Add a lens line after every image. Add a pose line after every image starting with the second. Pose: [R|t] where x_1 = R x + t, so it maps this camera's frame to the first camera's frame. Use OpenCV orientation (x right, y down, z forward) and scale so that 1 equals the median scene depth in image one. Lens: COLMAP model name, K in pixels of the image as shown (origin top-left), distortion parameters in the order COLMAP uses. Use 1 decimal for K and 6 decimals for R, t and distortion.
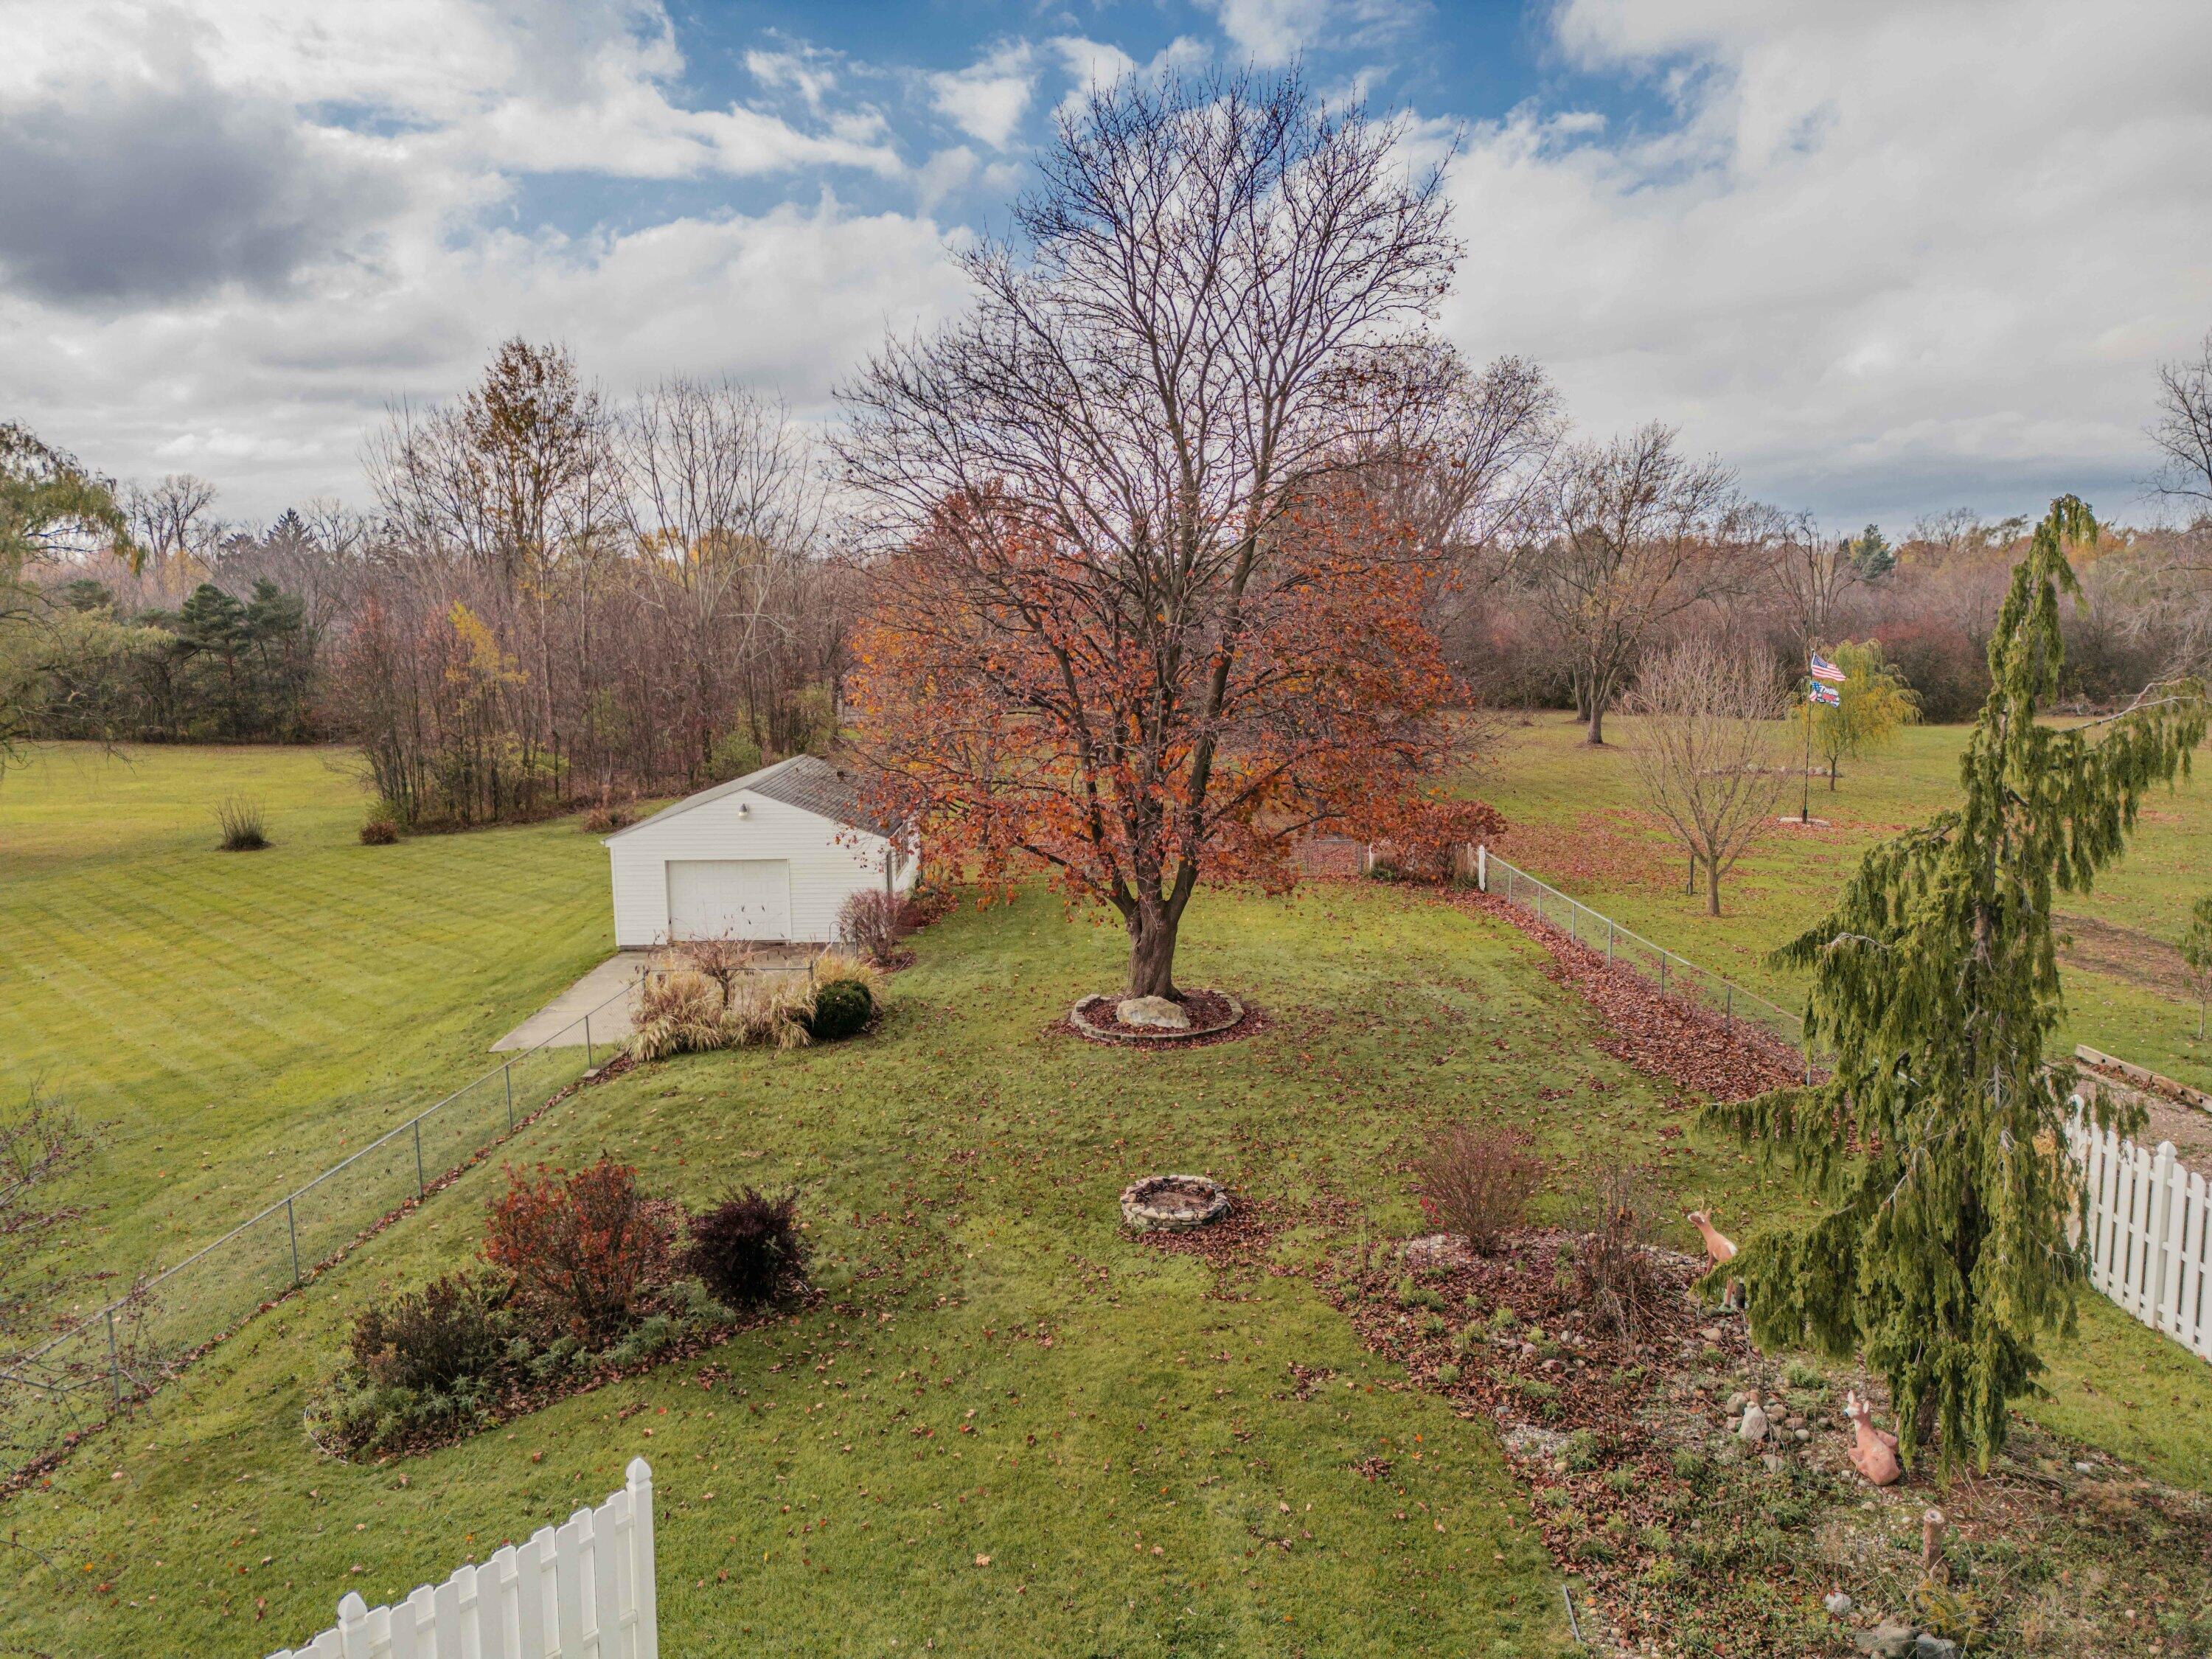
lens RADIAL K [[1530.4, 0, 1097.2], [0, 1530.4, 822.1], [0, 0, 1]] dist [0.082570, -0.098891]
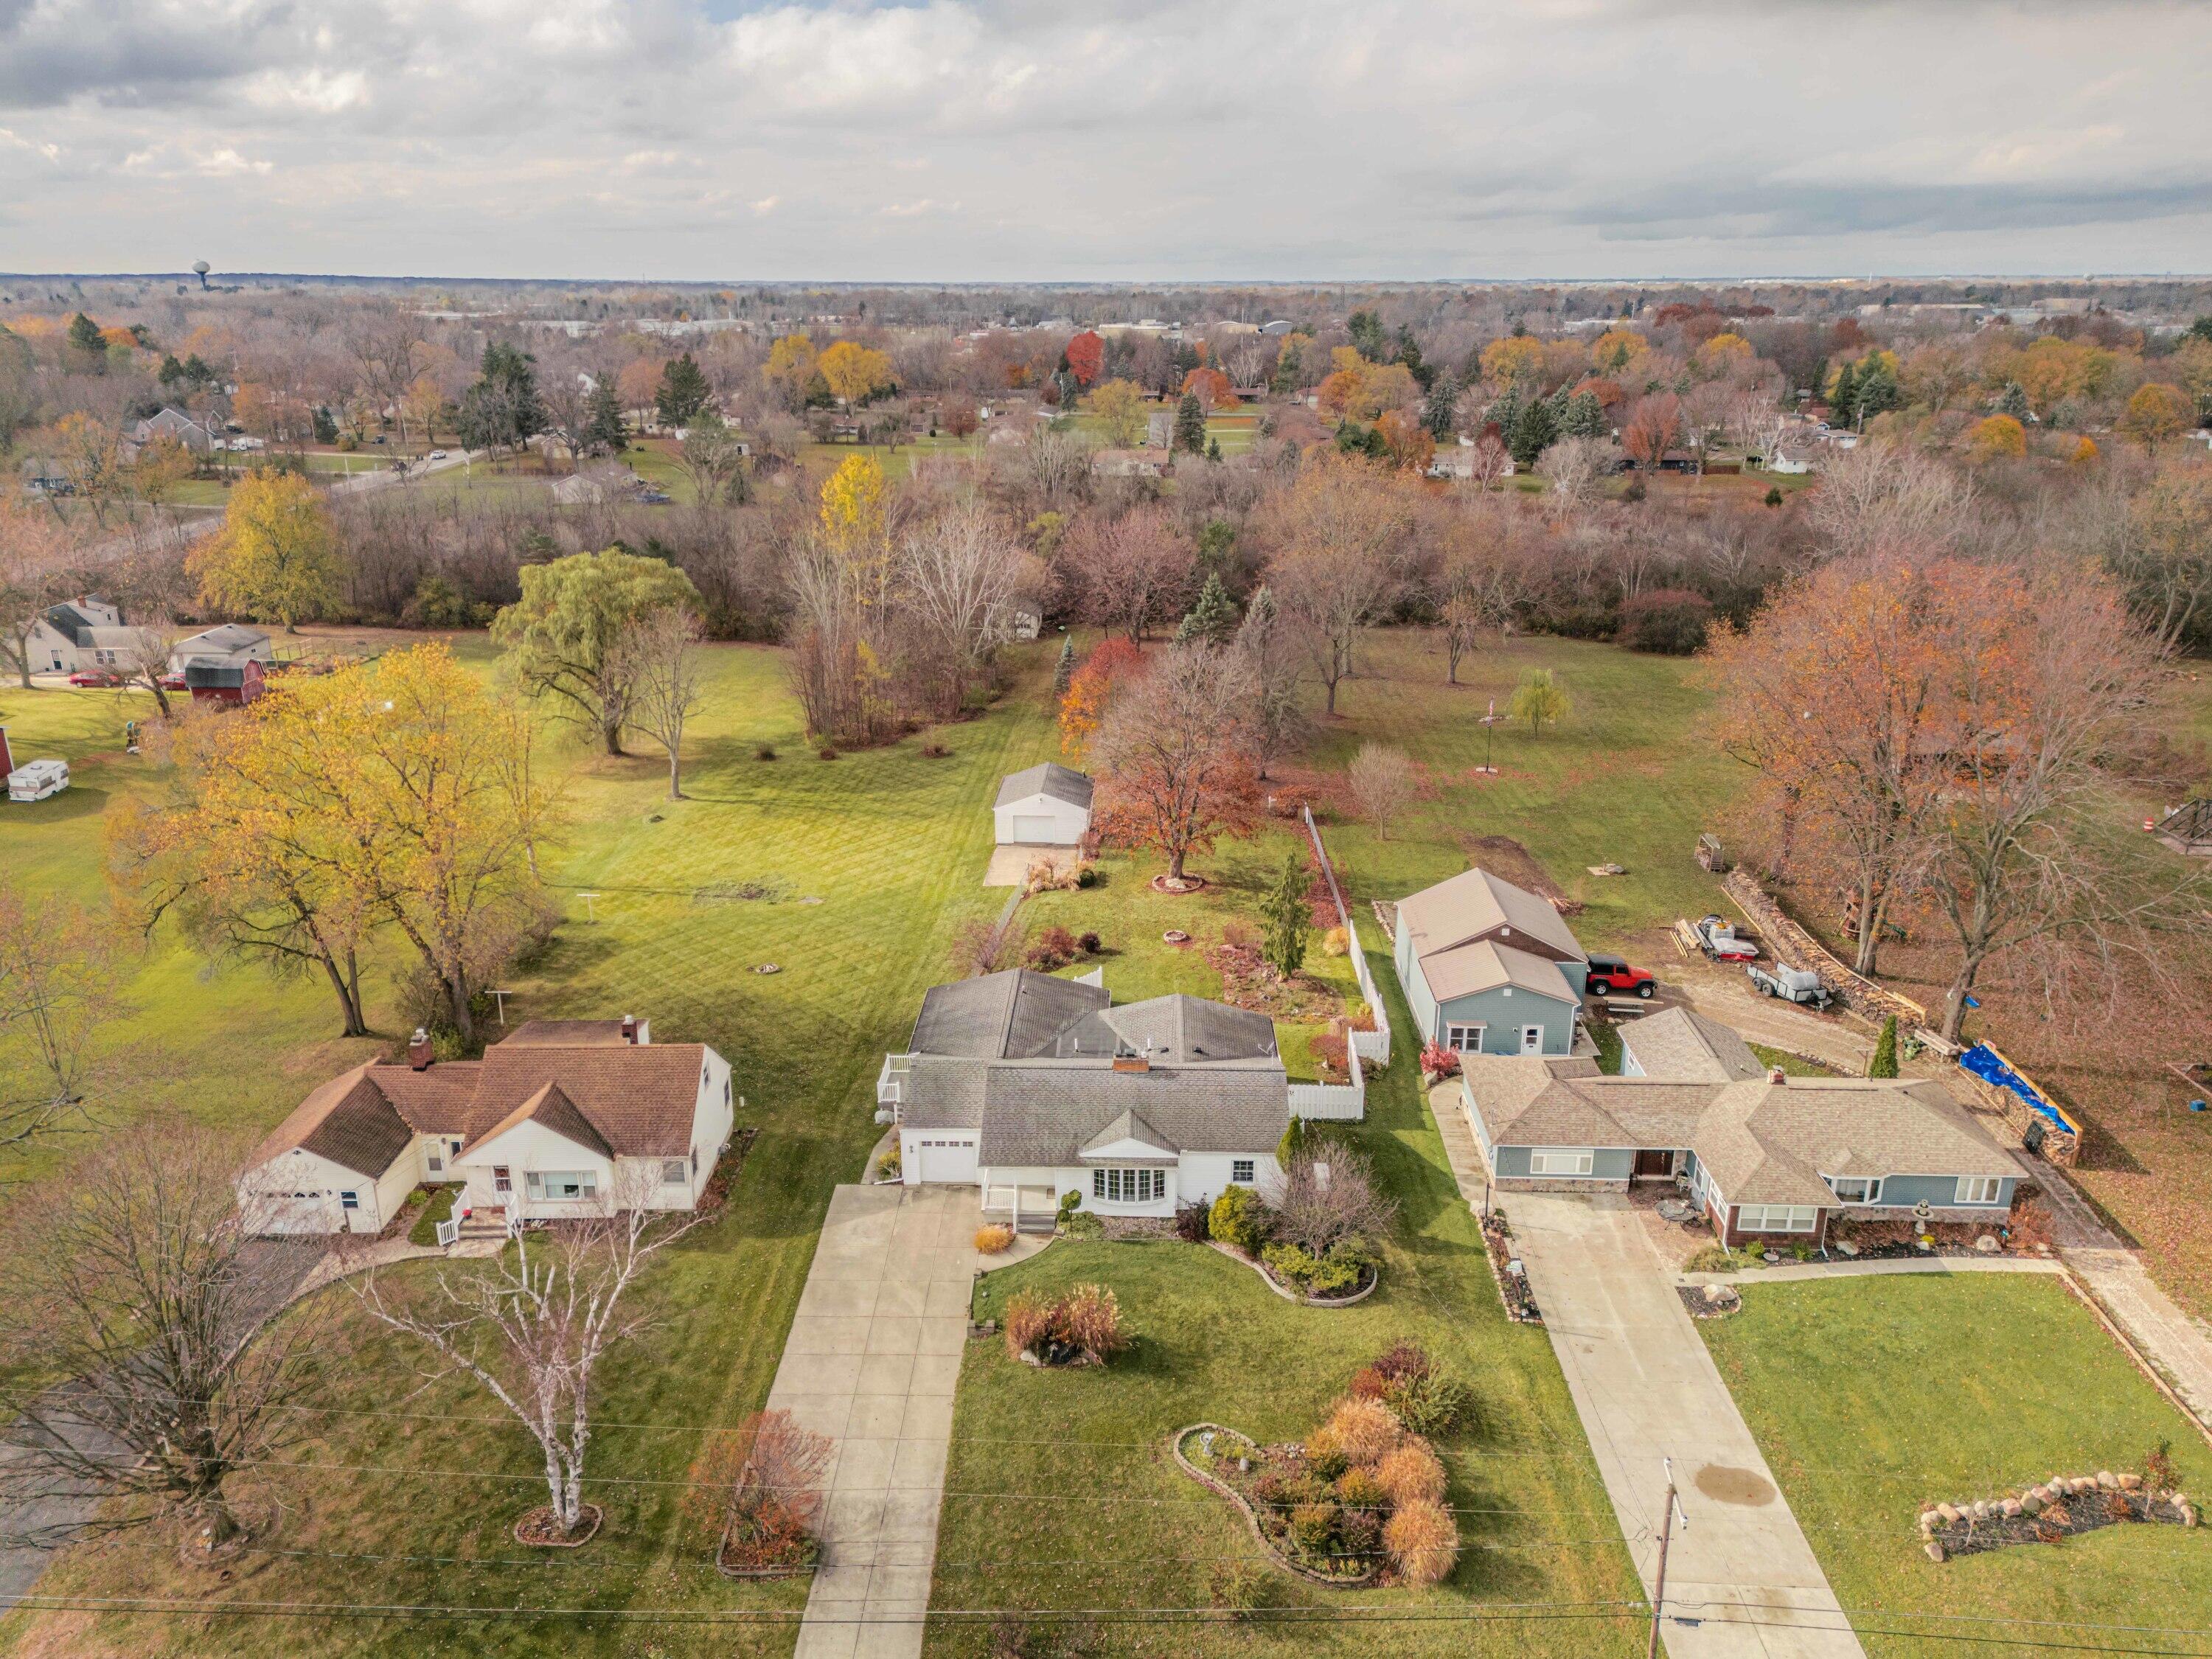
lens RADIAL K [[1530.4, 0, 1097.2], [0, 1530.4, 822.1], [0, 0, 1]] dist [0.082570, -0.098891]
pose [[0.998491, 0.017721, -0.051976, 0.037478], [-0.008072, 0.983580, 0.180292, -0.667142], [0.054318, -0.179600, 0.982239, -2.526993]]
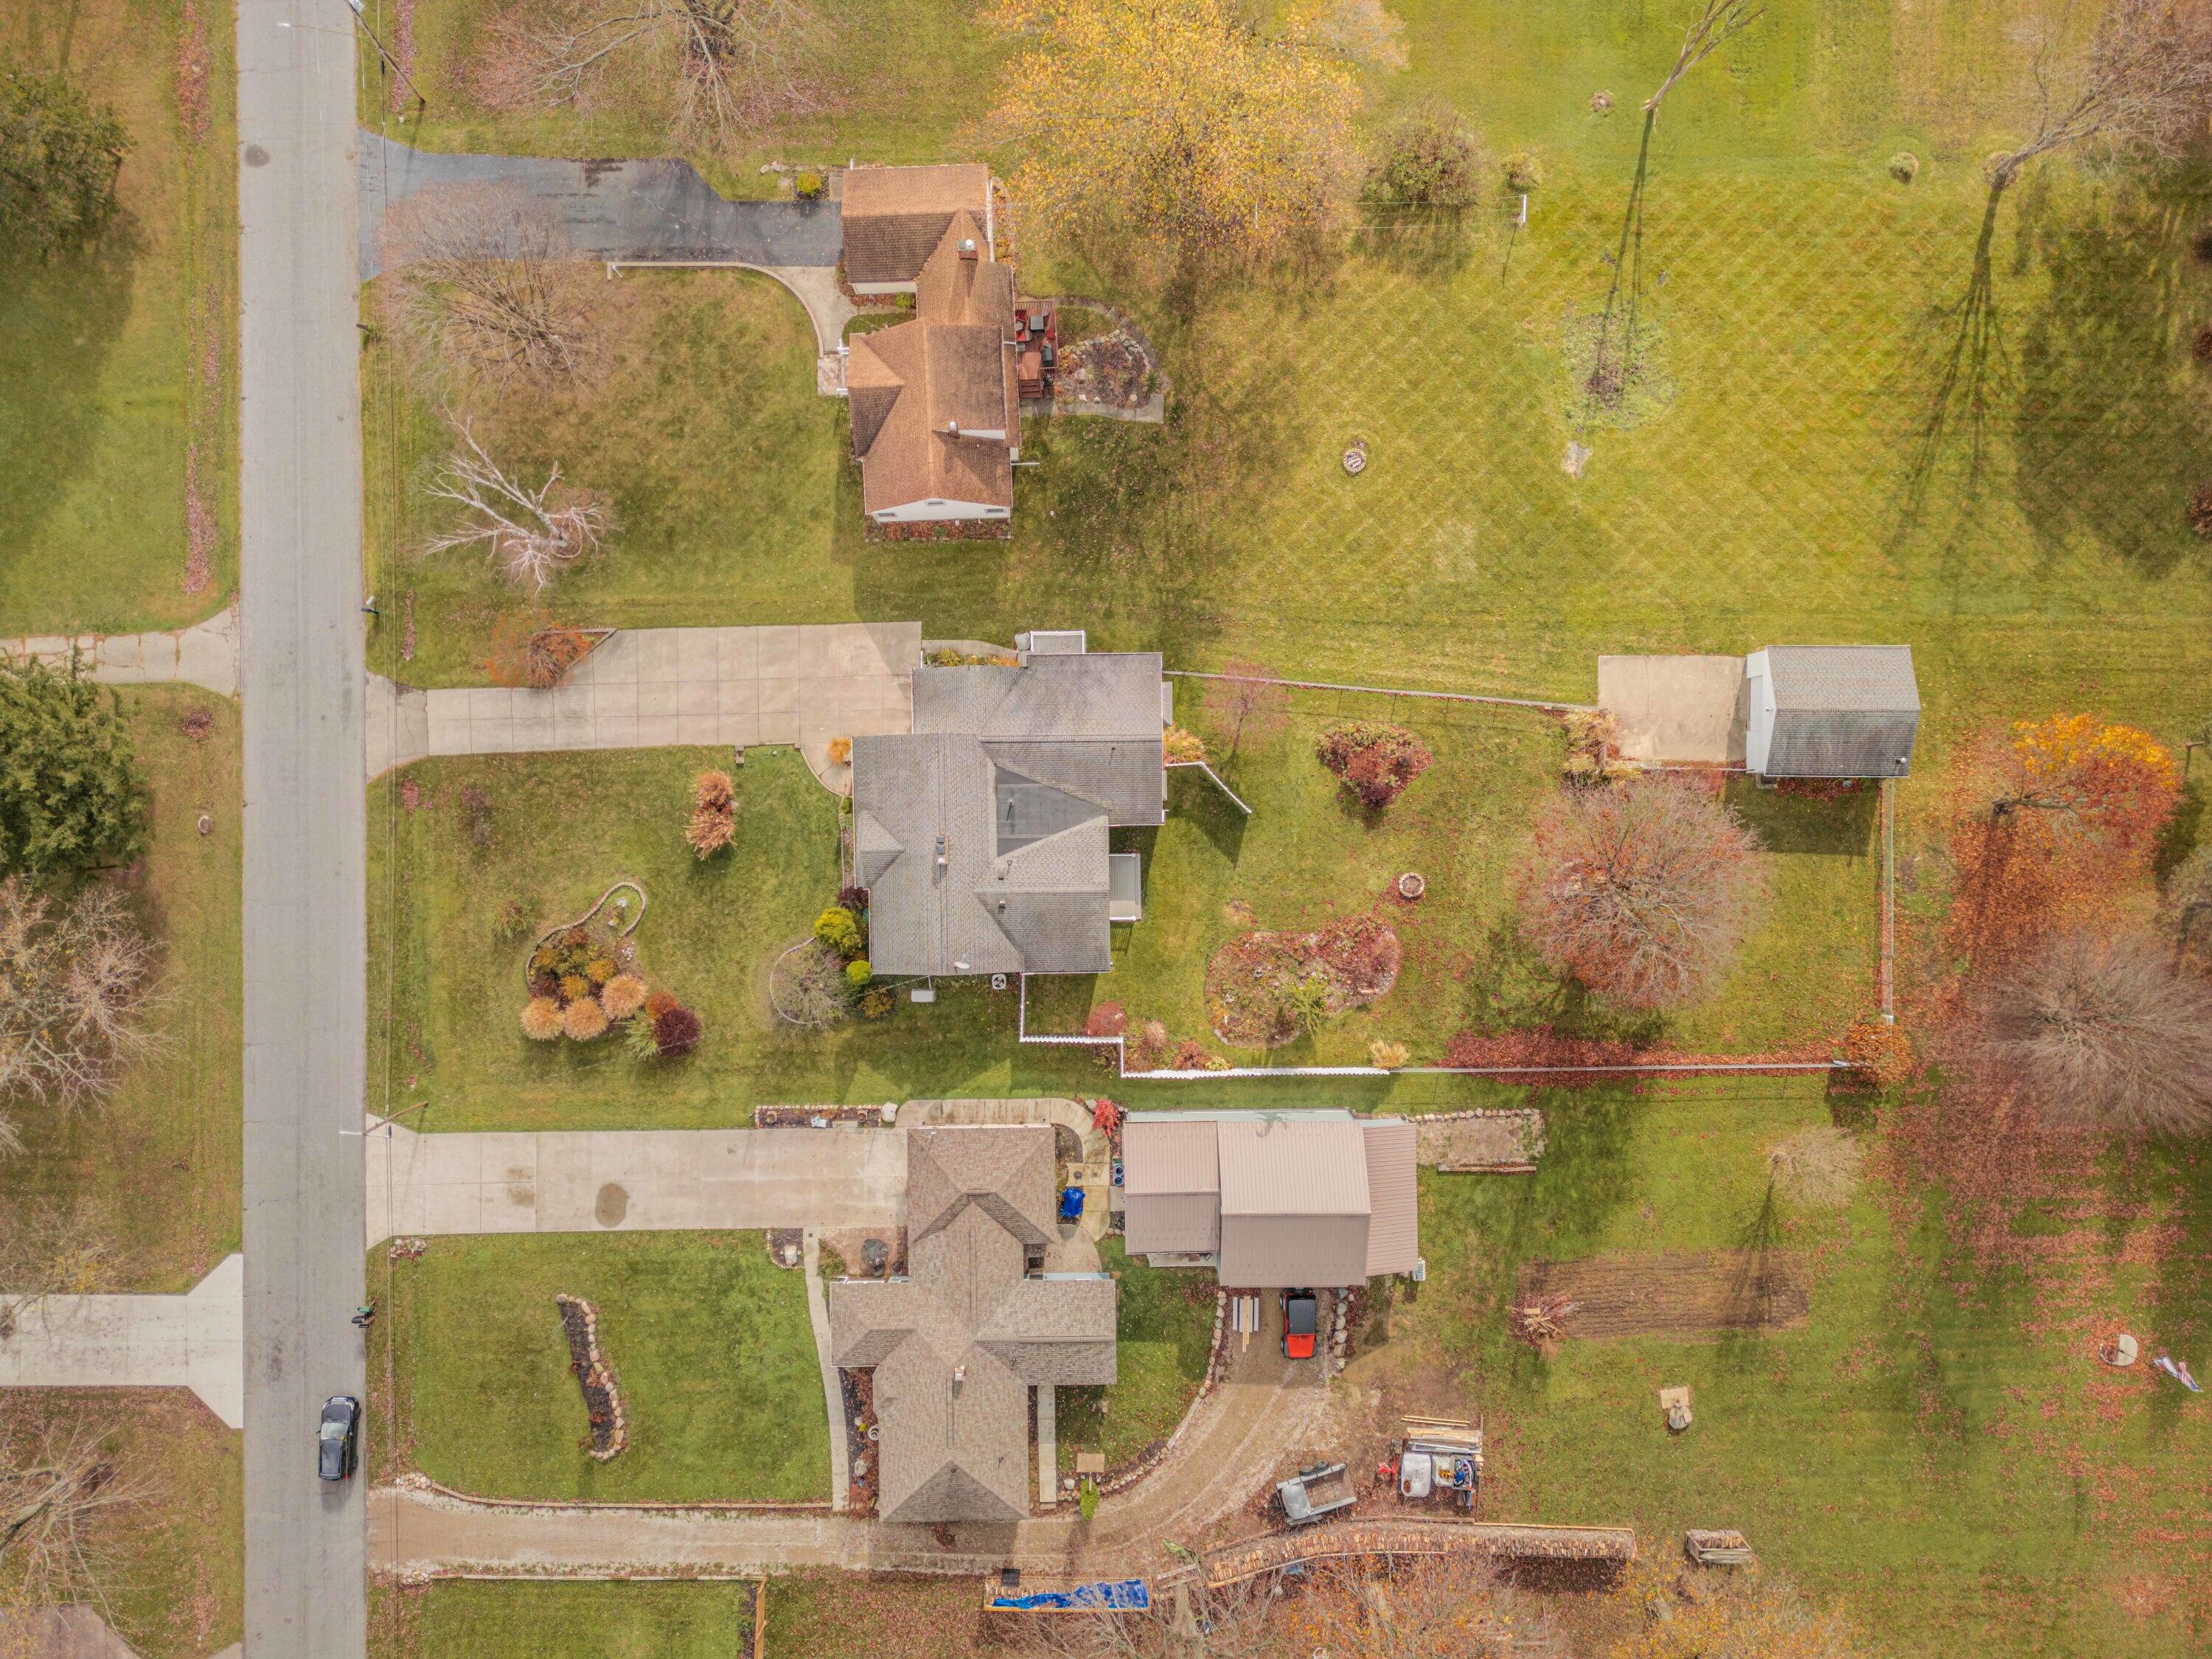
lens RADIAL K [[1530.4, 0, 1097.2], [0, 1530.4, 822.1], [0, 0, 1]] dist [0.082570, -0.098891]
pose [[-0.013614, 0.999907, -0.000454, -0.084744], [-0.165822, -0.001810, 0.986154, -2.779968], [0.986062, 0.013501, 0.165832, -0.450407]]
